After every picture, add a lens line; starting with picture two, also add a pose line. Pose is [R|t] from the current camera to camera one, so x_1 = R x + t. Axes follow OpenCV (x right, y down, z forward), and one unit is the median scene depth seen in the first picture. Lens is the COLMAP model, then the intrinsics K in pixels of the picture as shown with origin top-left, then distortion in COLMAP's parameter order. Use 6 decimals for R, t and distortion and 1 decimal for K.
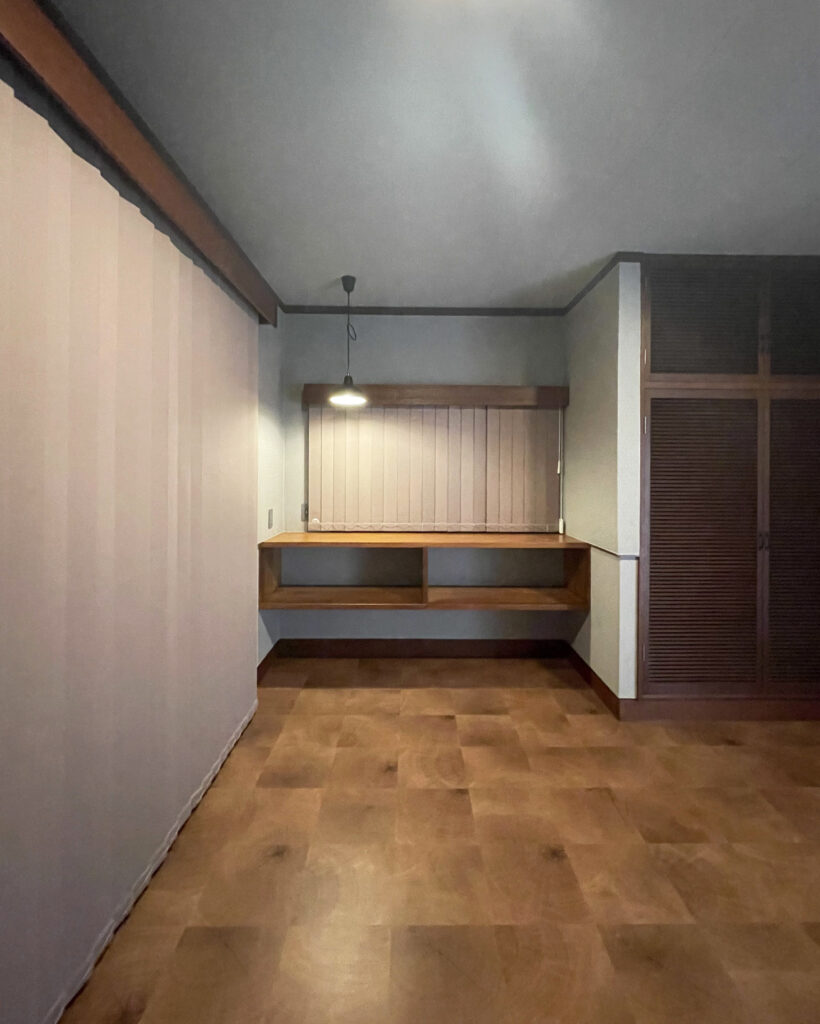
lens RADIAL K [[476.2, 0, 418.3], [0, 476.2, 461.4], [0, 0, 1]] dist [-0.000511, 0.000638]
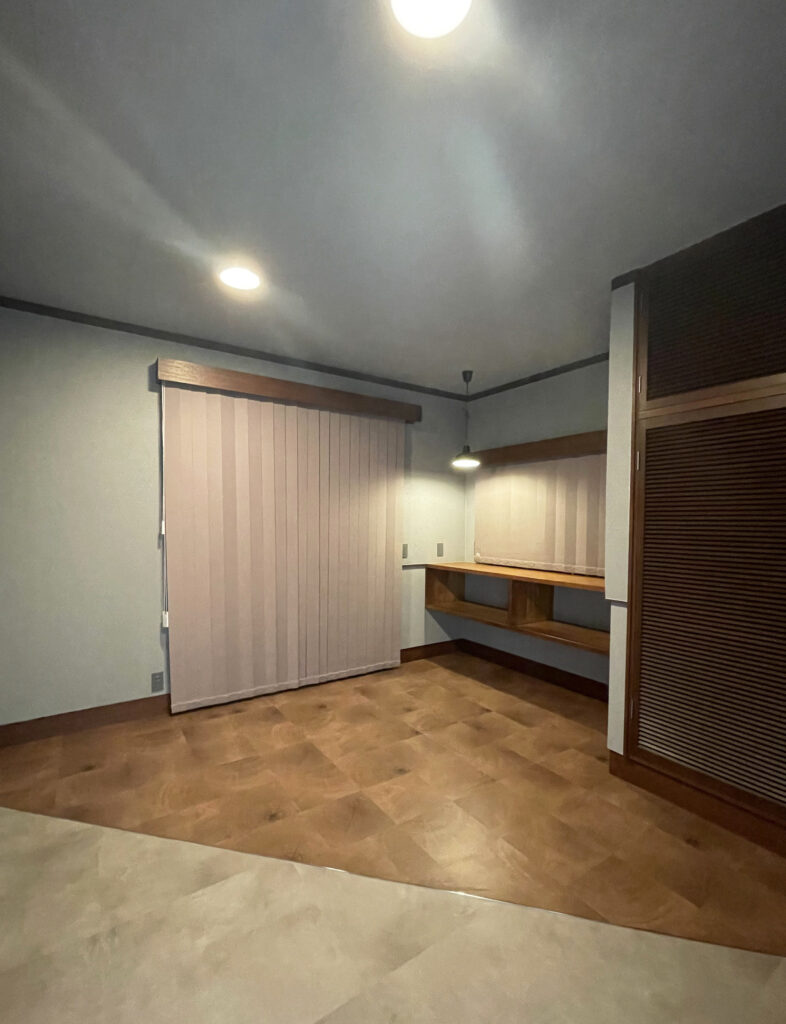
lens RADIAL K [[455.6, 0, 392.9], [0, 455.6, 520.2], [0, 0, 1]] dist [-0.002919, -0.000038]
pose [[0.550896, -0.004019, -0.834564, 0.833713], [0.010922, 0.999937, 0.002395, 0.026296], [0.834502, -0.010434, 0.550906, 0.120685]]
